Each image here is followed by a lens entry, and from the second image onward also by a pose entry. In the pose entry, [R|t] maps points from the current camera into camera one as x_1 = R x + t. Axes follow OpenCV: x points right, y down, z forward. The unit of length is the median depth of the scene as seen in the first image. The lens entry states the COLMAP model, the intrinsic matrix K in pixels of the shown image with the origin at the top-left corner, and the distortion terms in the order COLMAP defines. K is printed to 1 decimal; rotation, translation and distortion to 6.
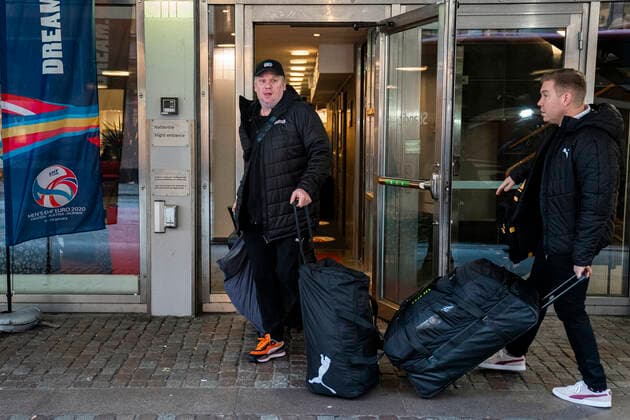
lens RADIAL K [[705.7, 0, 350.2], [0, 705.7, 205.4], [0, 0, 1]] dist [0.077263, 0.000000]
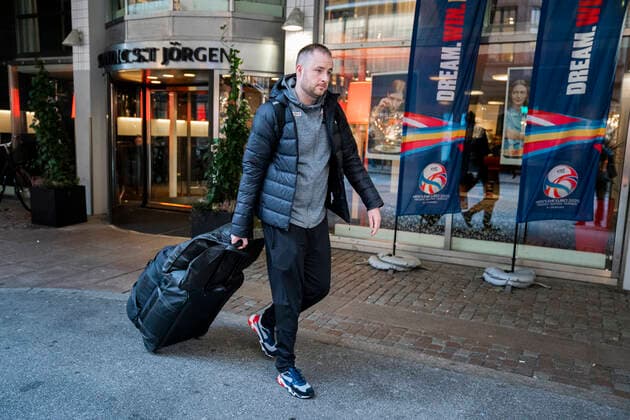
lens RADIAL K [[508.0, 0, 313.0], [0, 508.0, 214.6], [0, 0, 1]] dist [-0.046314, 0.035144]
pose [[0.914284, 0.090512, -0.394832, -0.462094], [-0.076608, 0.995763, 0.050874, 0.022253], [0.397764, -0.016266, 0.917344, -0.020201]]
